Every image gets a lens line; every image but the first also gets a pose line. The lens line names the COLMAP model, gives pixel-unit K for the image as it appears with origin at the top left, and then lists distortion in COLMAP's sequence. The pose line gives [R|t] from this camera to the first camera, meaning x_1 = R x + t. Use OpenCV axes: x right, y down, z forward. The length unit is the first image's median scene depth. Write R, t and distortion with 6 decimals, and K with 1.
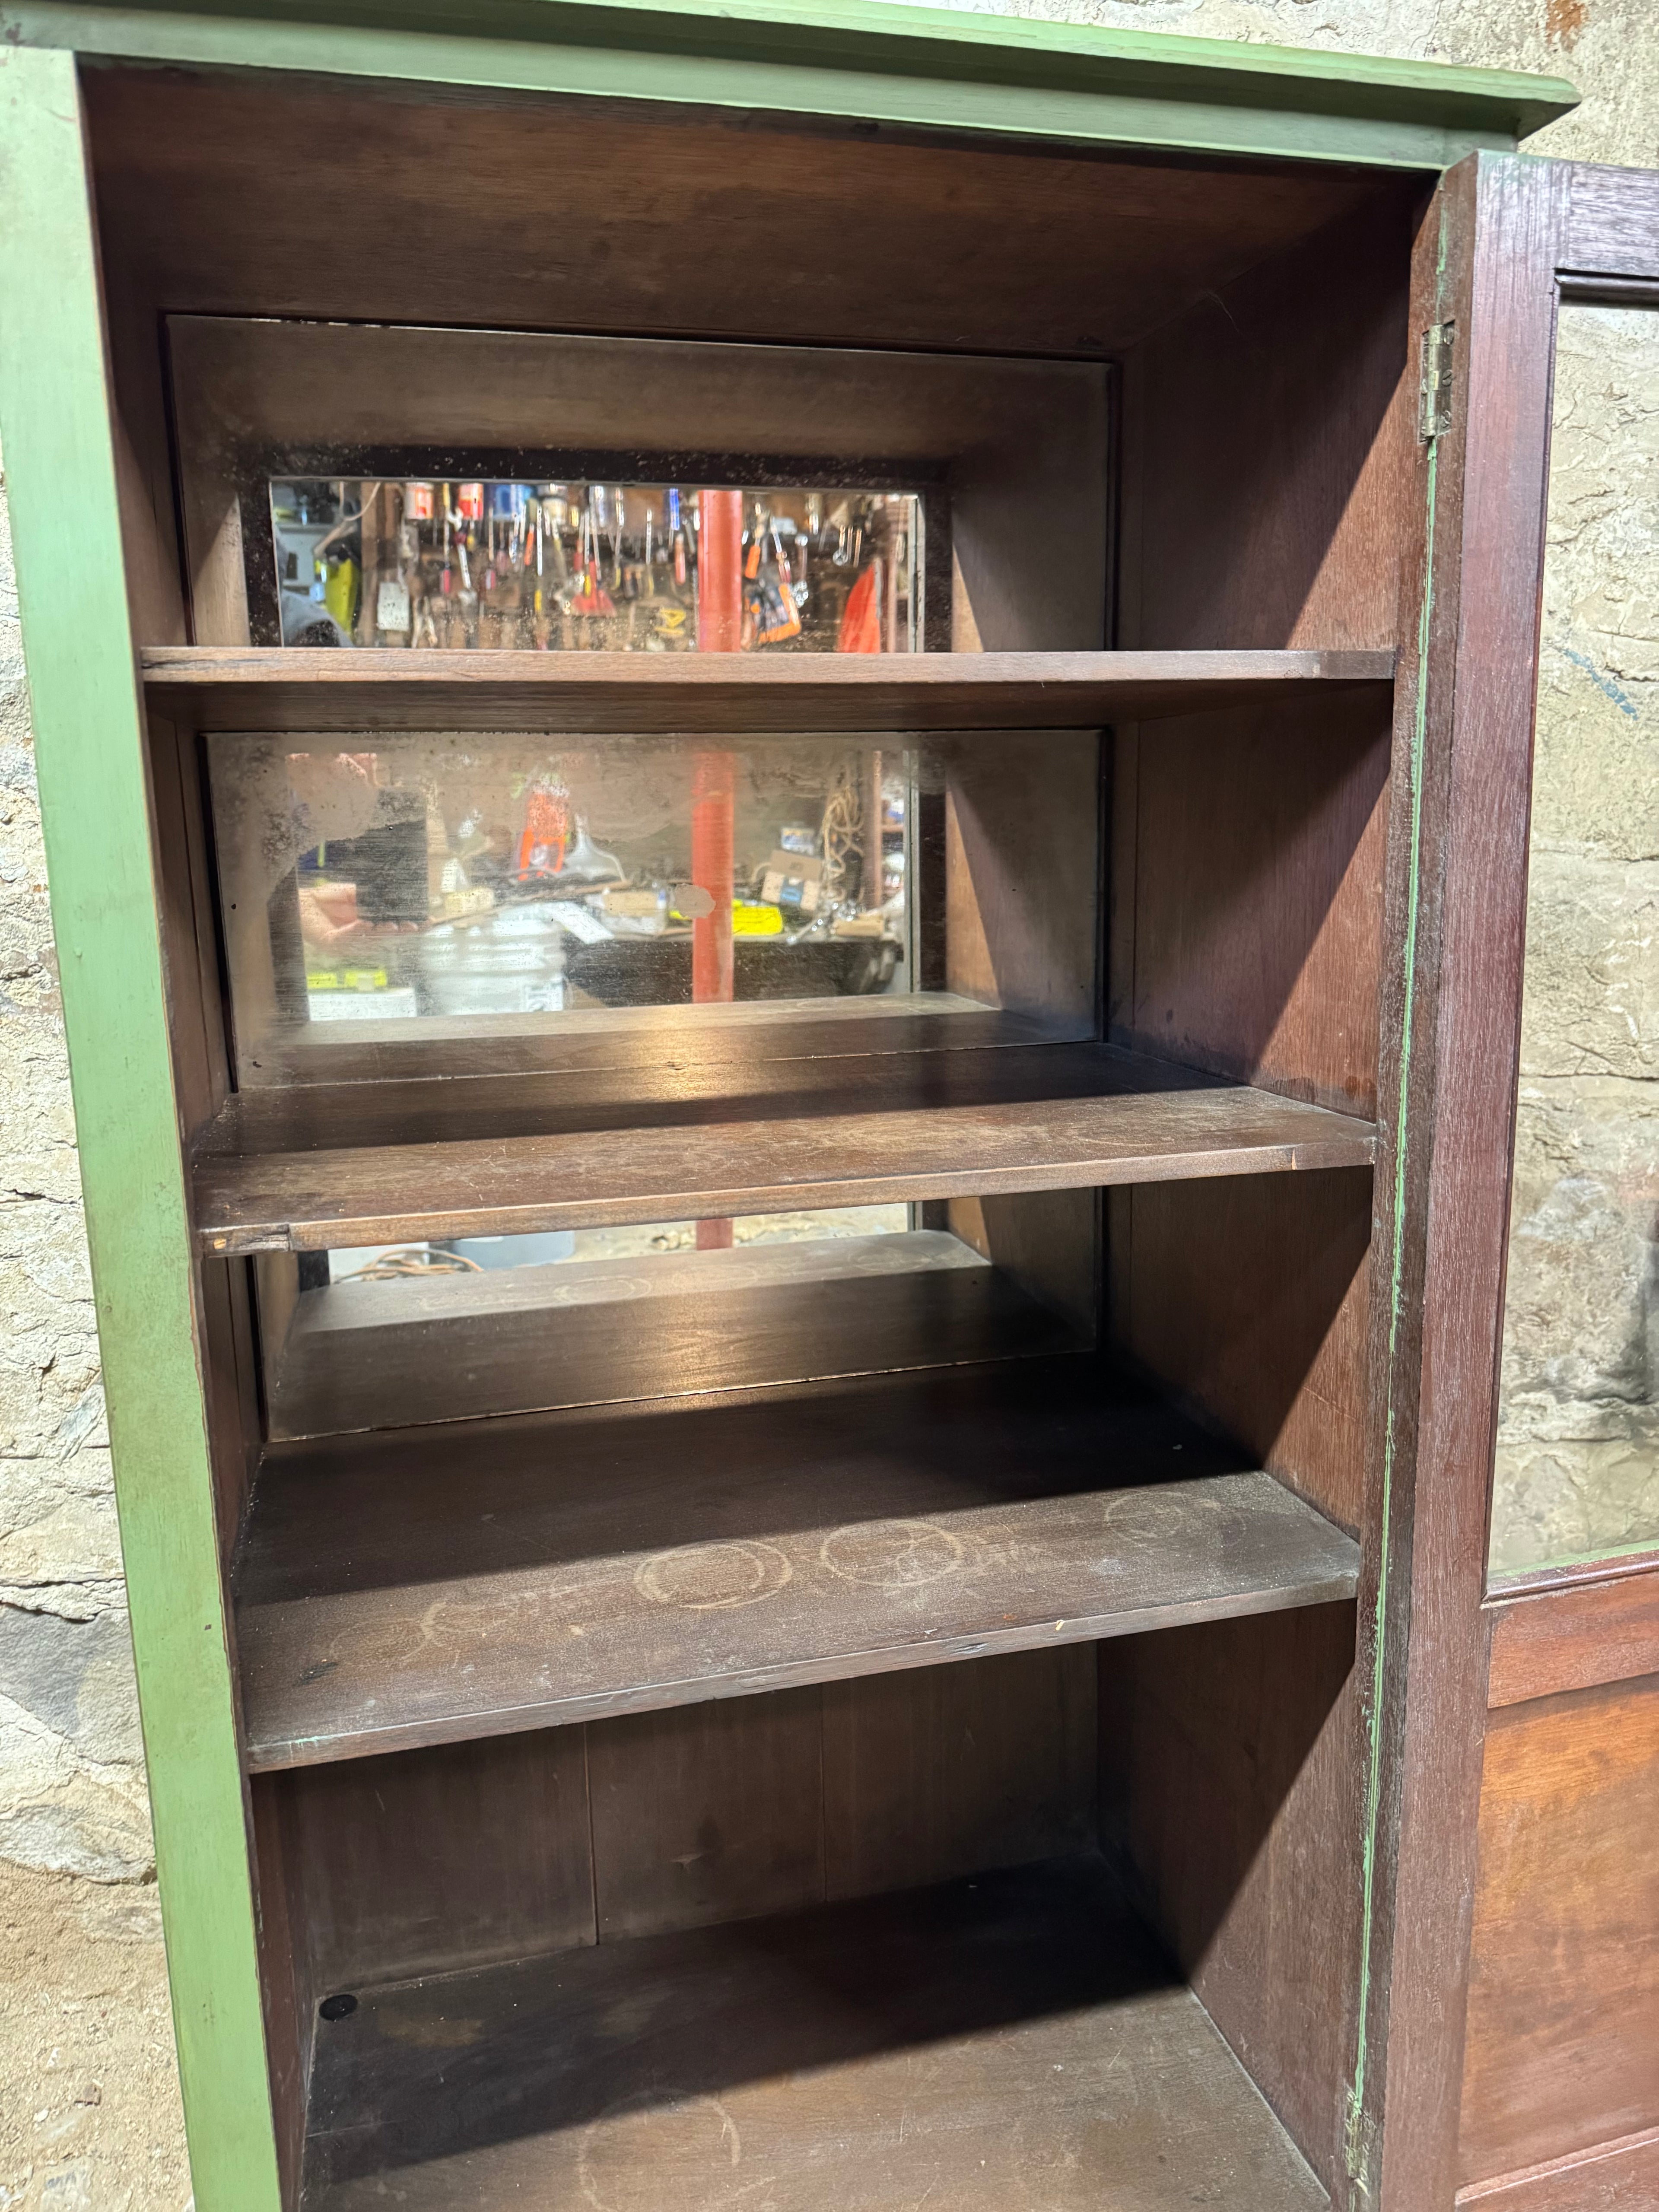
lens RADIAL K [[1590.1, 0, 815.4], [0, 1590.1, 1101.2], [0, 0, 1]] dist [-0.002703, -0.005829]
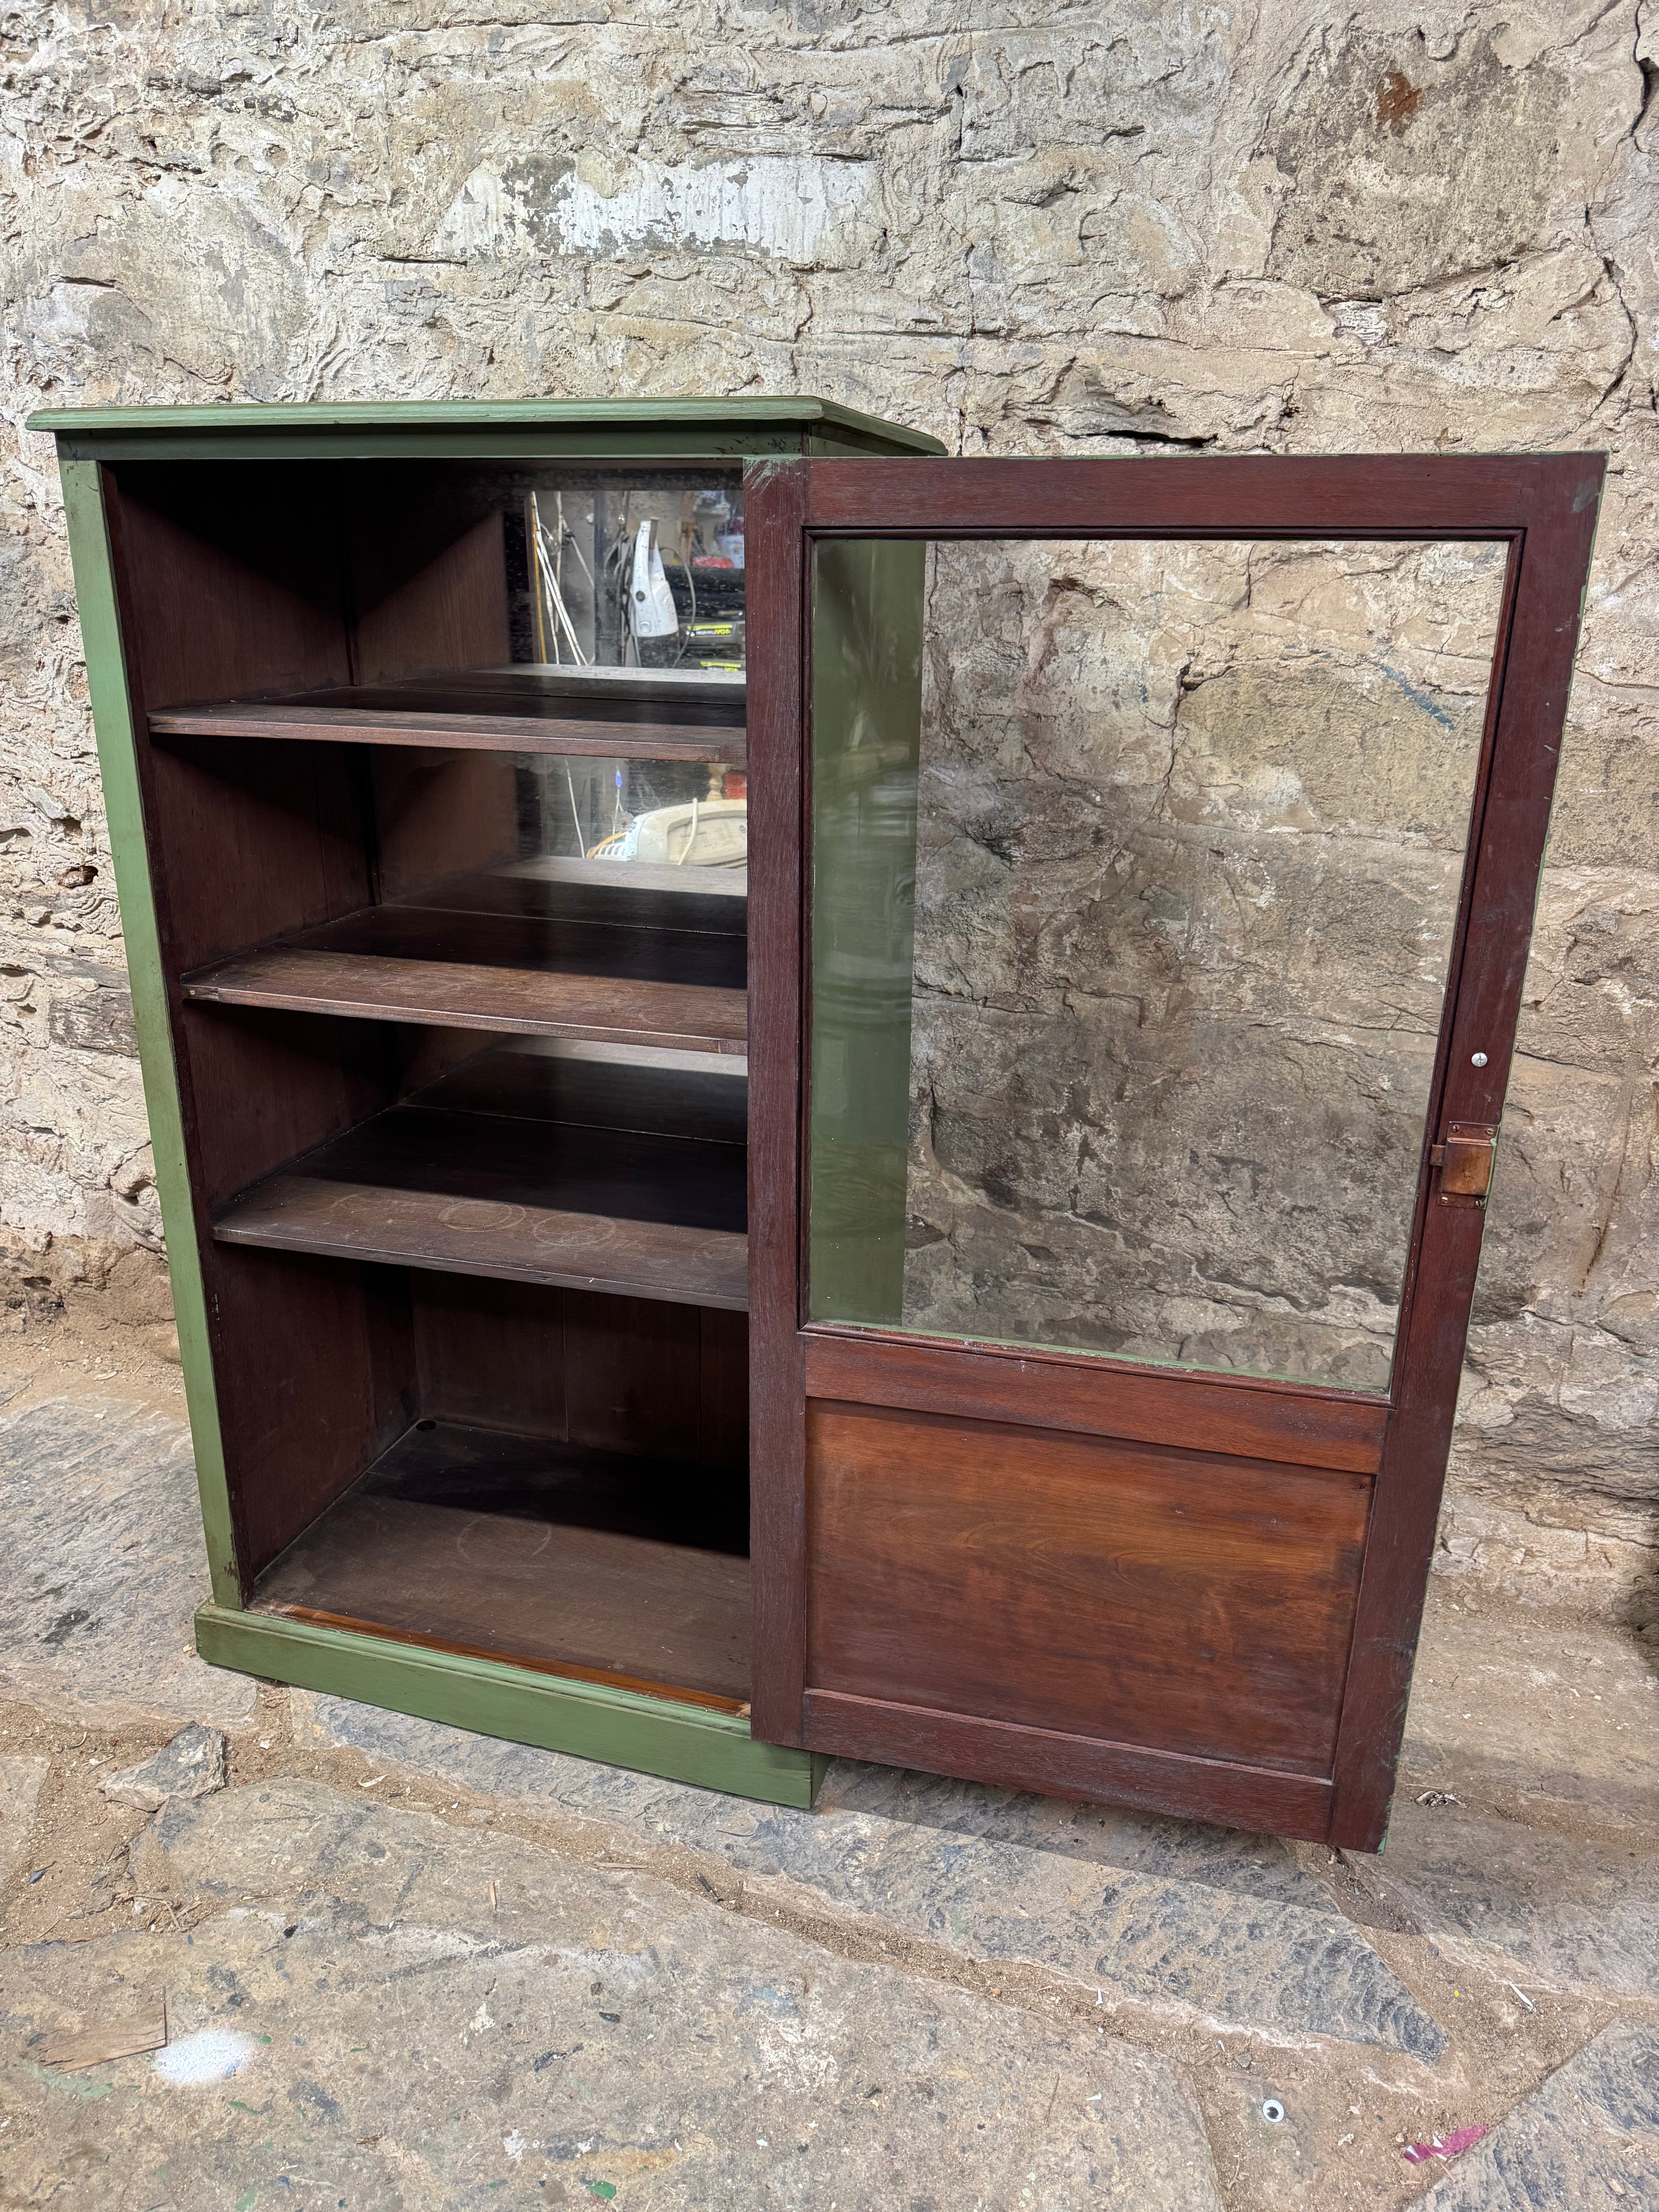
lens RADIAL K [[1593.4, 0, 814.7], [0, 1593.4, 1107.5], [0, 0, 1]] dist [0.004932, -0.007569]
pose [[0.860318, 0.196026, -0.470560, 0.790402], [-0.120602, 0.975169, 0.185741, -0.147955], [0.495286, -0.103045, 0.862597, -0.261140]]
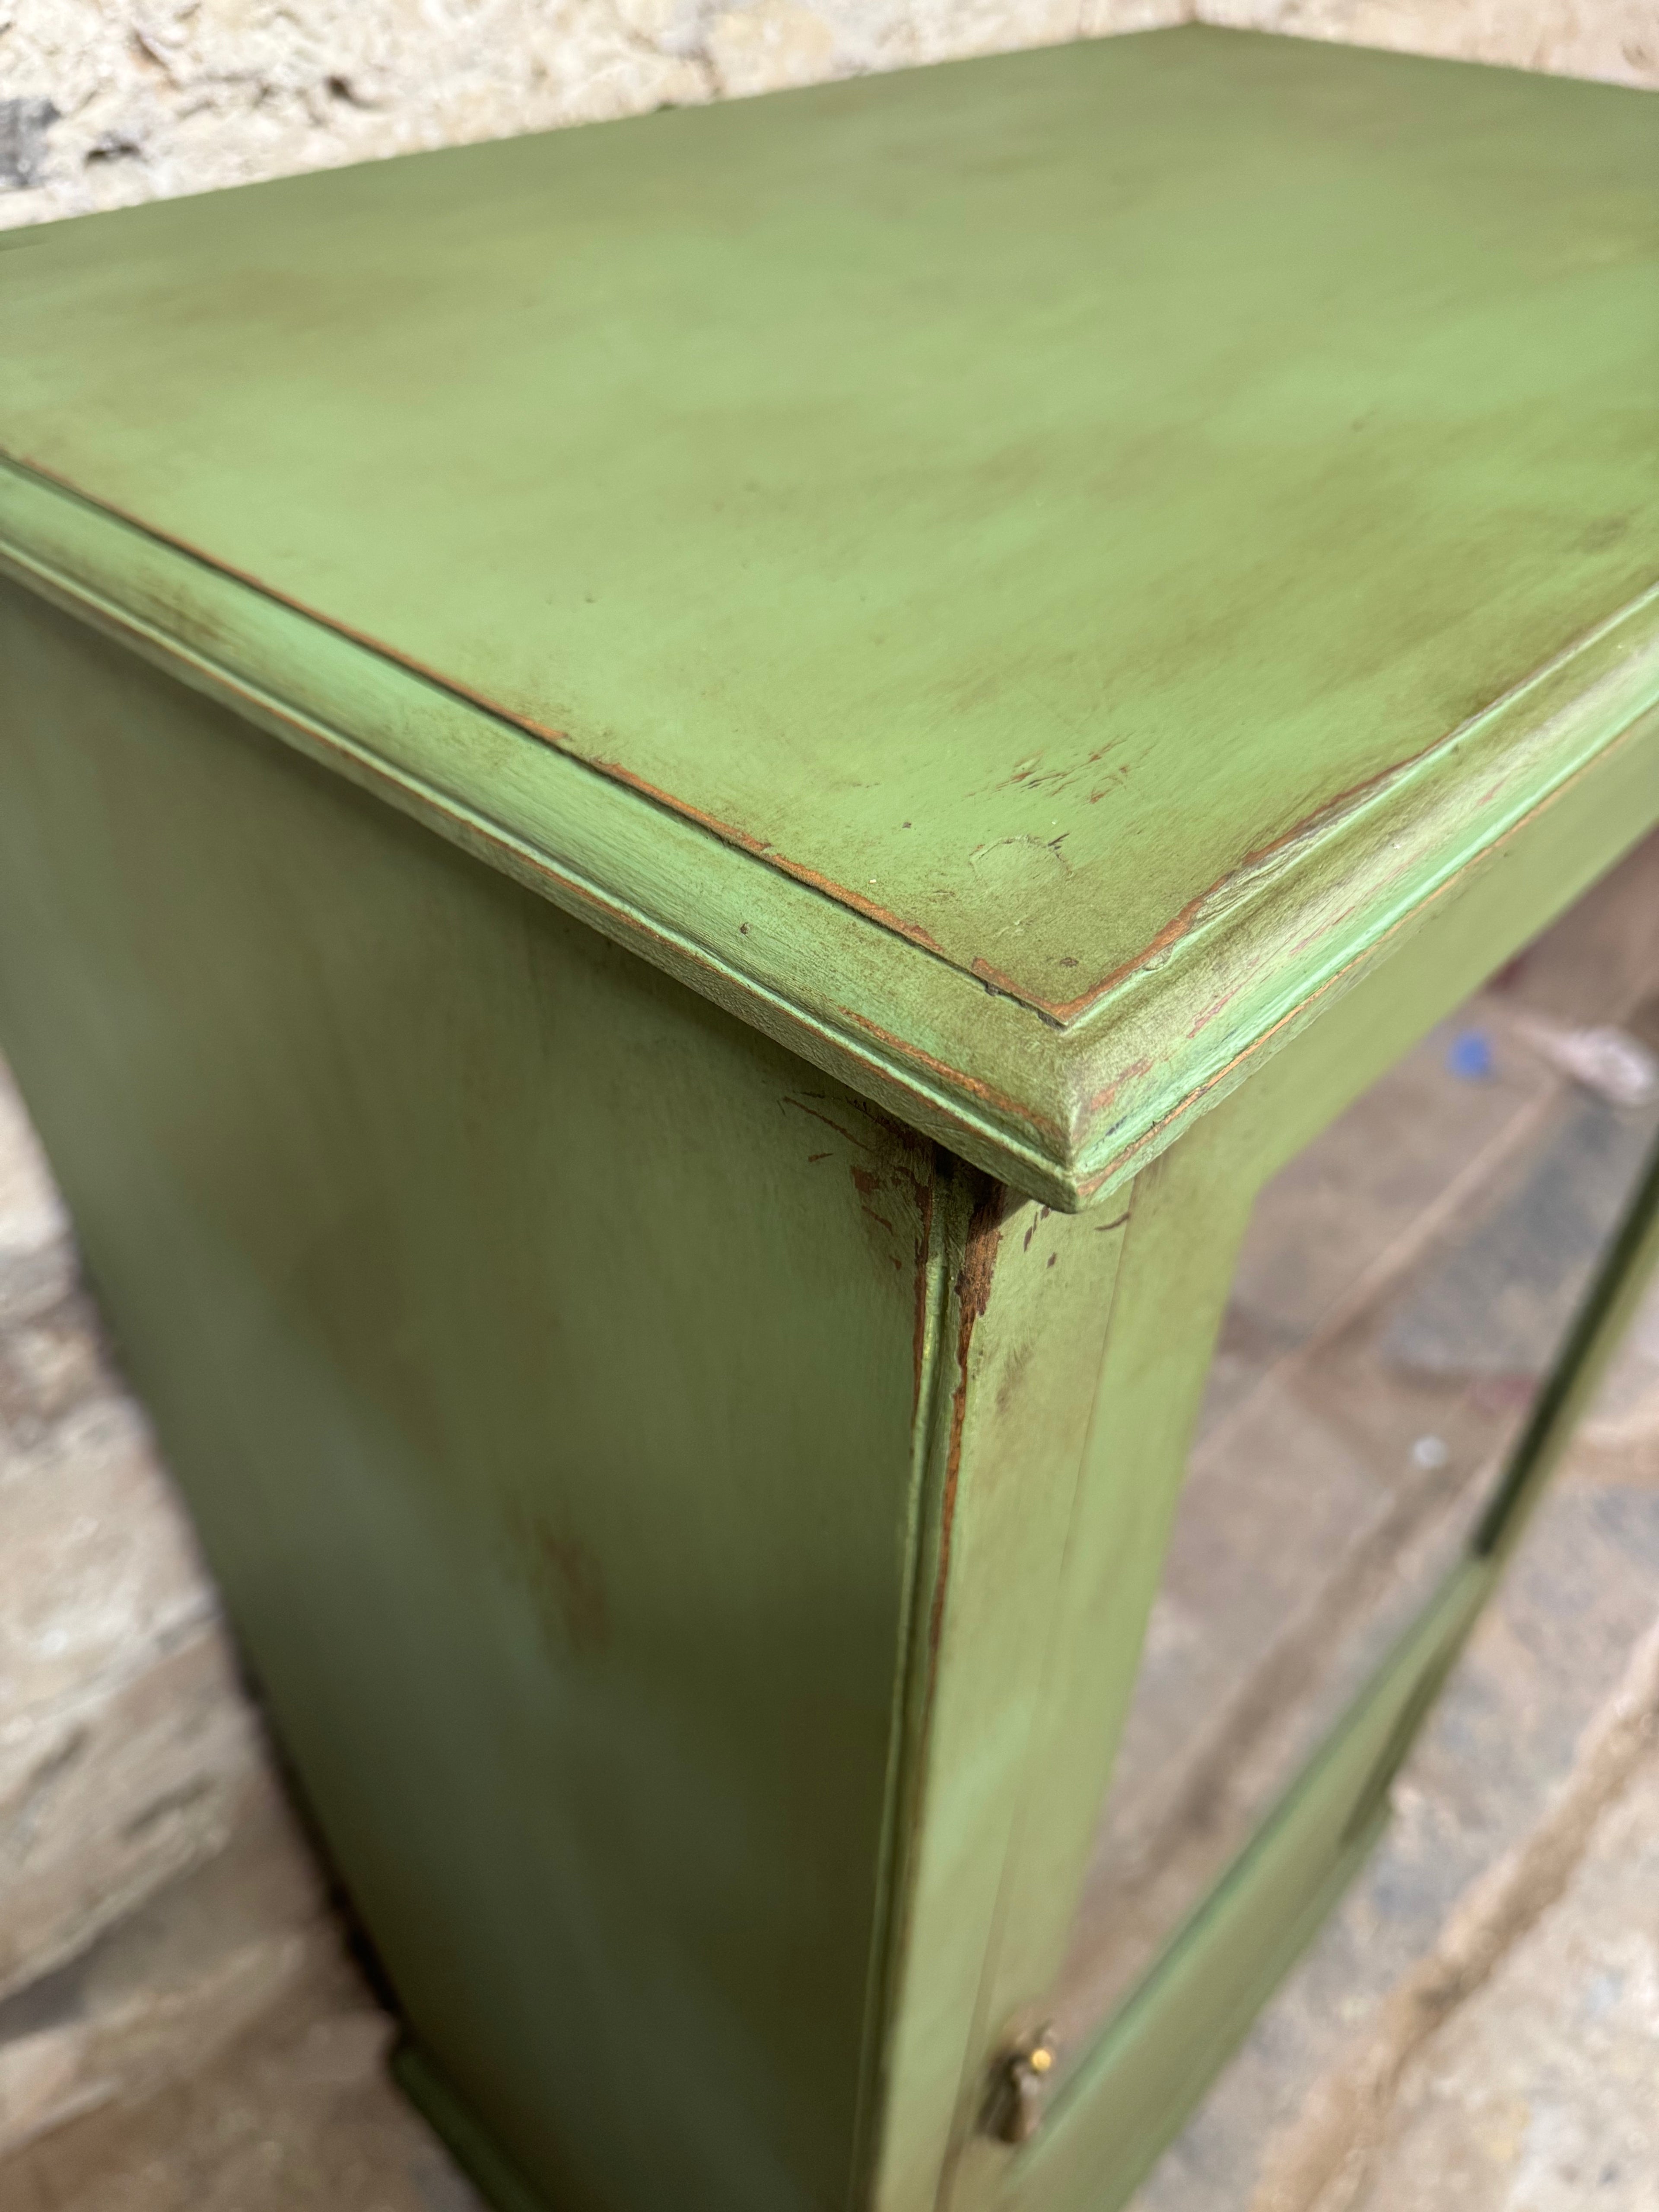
lens RADIAL K [[1593.4, 0, 814.7], [0, 1593.4, 1107.5], [0, 0, 1]] dist [0.004932, -0.007569]
pose [[0.853350, -0.321684, 0.410260, -0.329863], [0.068387, 0.849206, 0.523614, -0.414300], [-0.516833, -0.418770, 0.746670, 0.356440]]
